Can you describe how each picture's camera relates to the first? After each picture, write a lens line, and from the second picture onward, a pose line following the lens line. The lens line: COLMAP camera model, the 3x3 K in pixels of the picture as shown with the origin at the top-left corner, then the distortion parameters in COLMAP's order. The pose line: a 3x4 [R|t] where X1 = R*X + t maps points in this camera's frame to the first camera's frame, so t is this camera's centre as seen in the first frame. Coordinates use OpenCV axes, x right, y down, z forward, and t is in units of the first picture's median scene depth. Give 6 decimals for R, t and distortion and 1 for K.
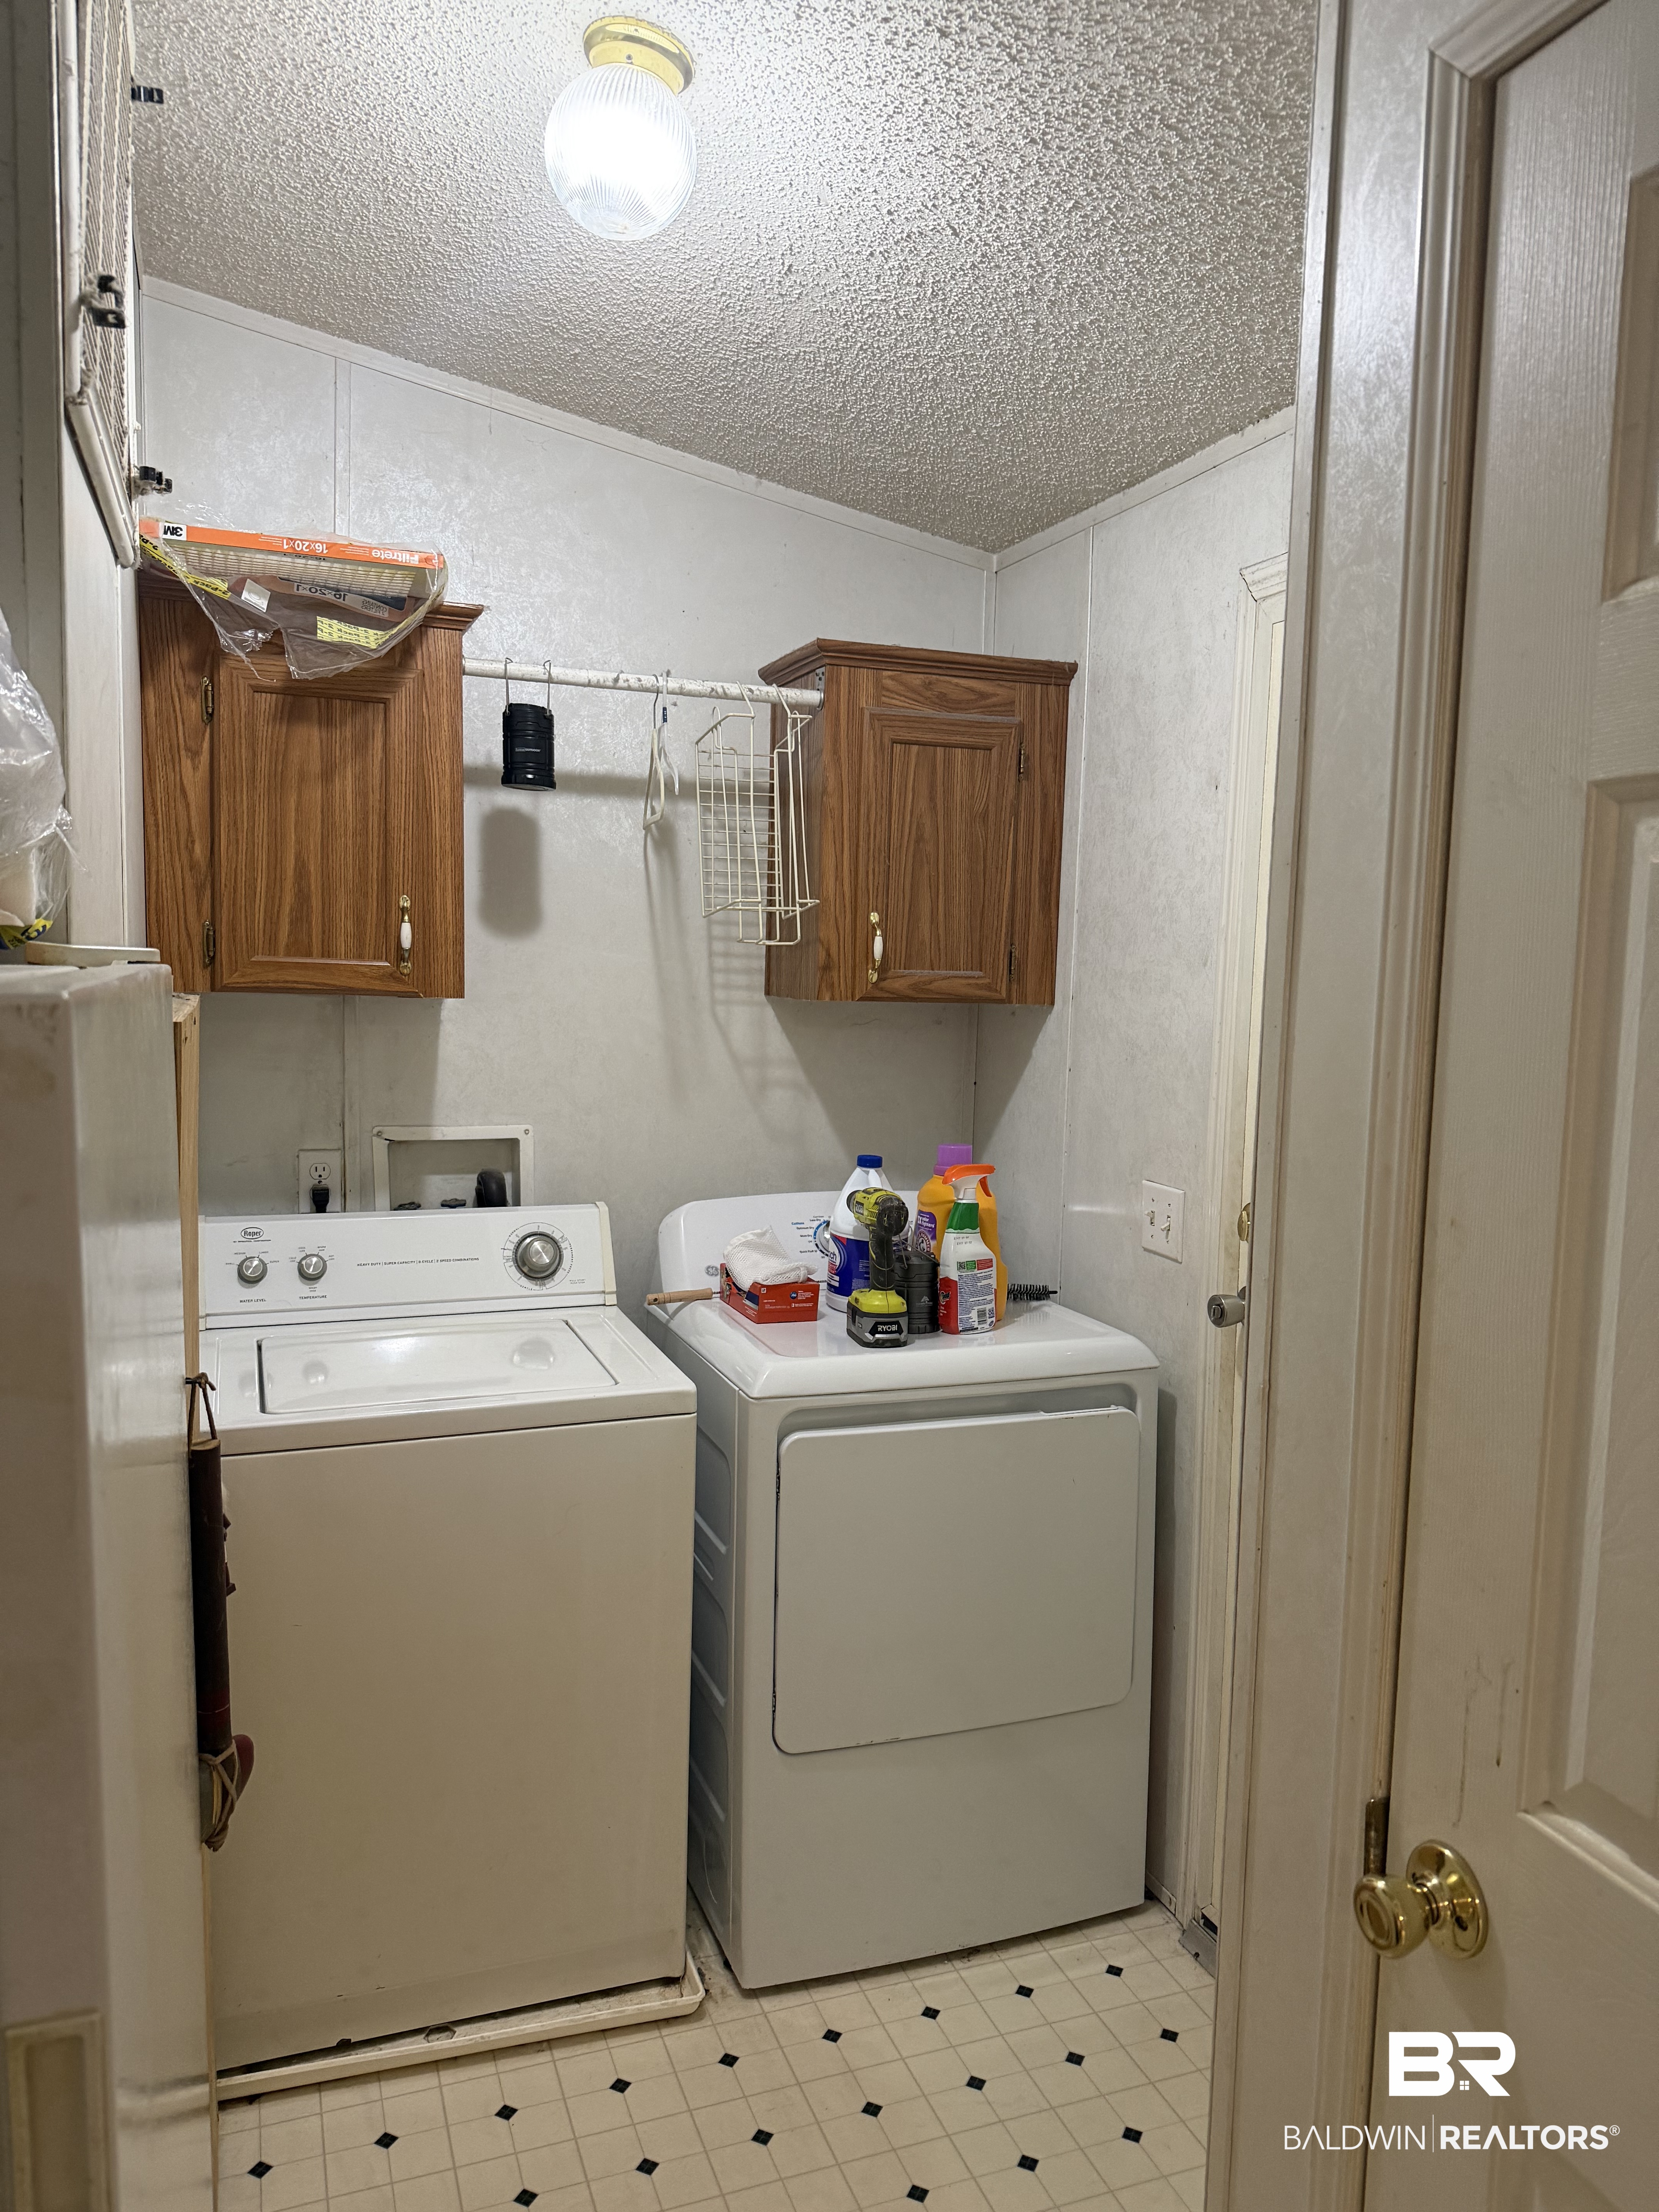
lens RADIAL K [[1511.6, 0, 829.5], [0, 1511.6, 1106.0], [0, 0, 1]] dist [0.090990, -0.092181]
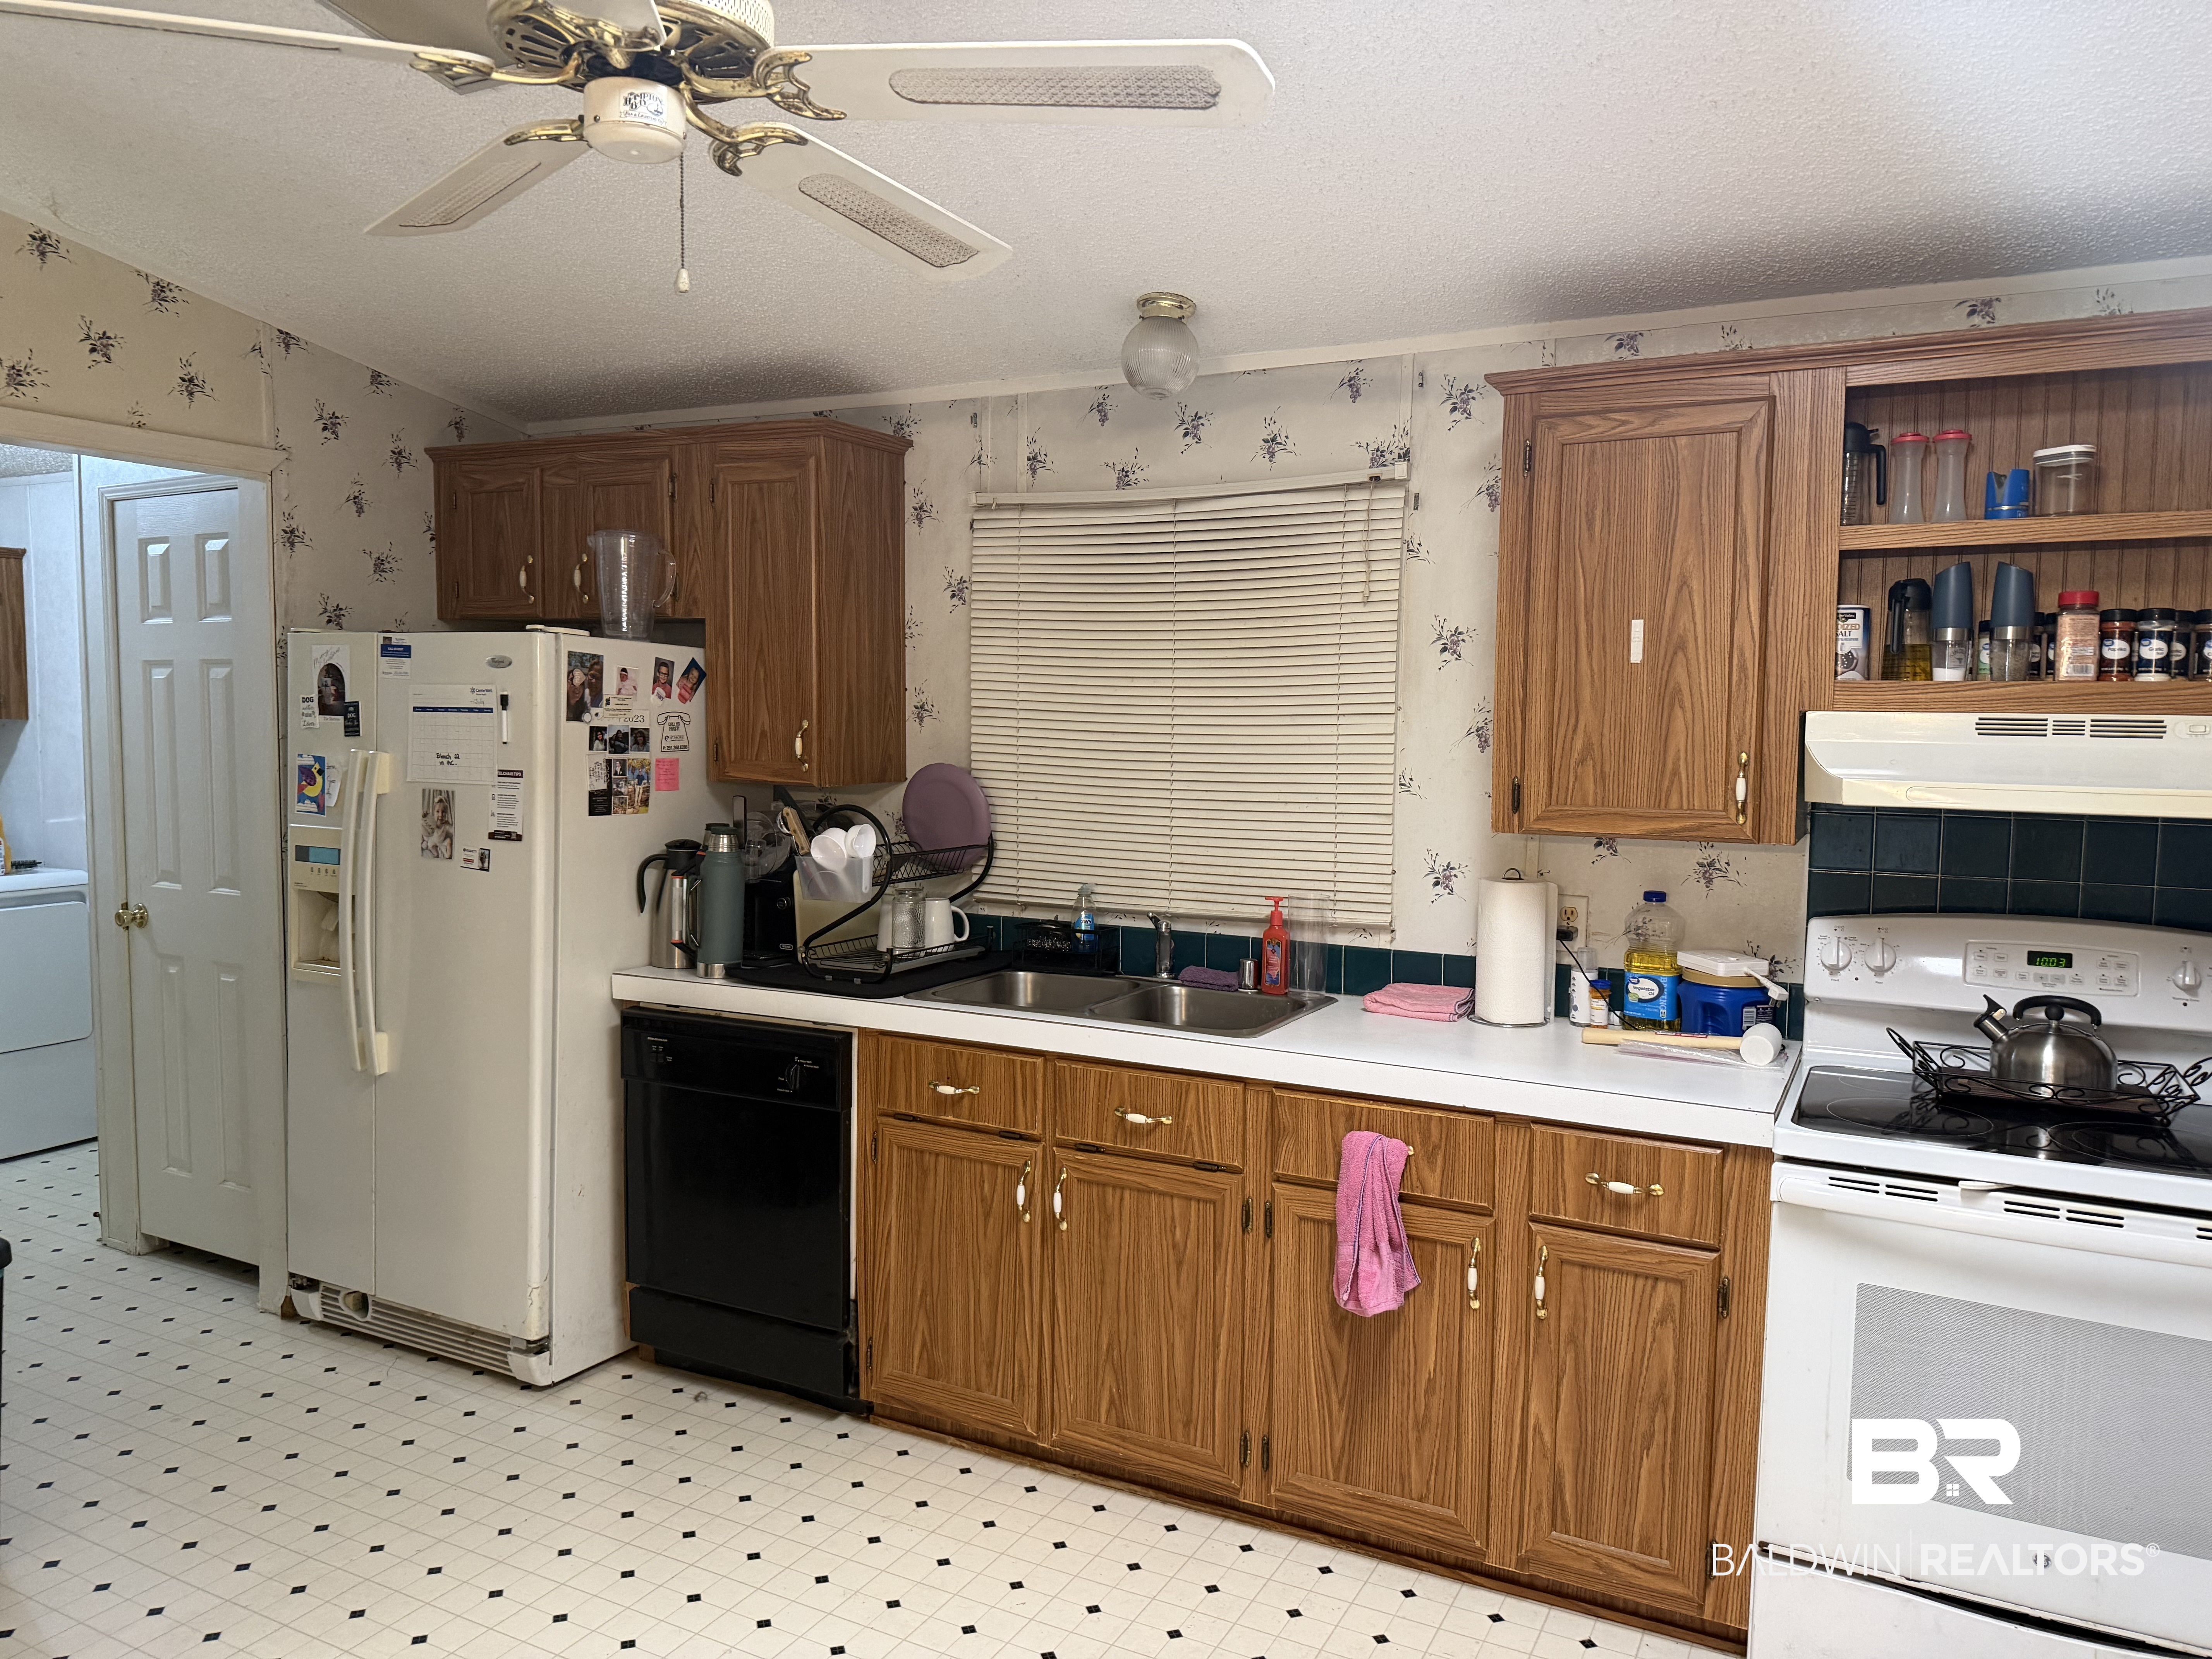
lens RADIAL K [[1511.6, 0, 1106.0], [0, 1511.6, 829.5], [0, 0, 1]] dist [0.090990, -0.092181]
pose [[0.738958, -0.068805, 0.670229, -0.179336], [0.071463, 0.997165, 0.023576, 0.134016], [-0.669951, 0.030475, 0.741780, -1.478554]]
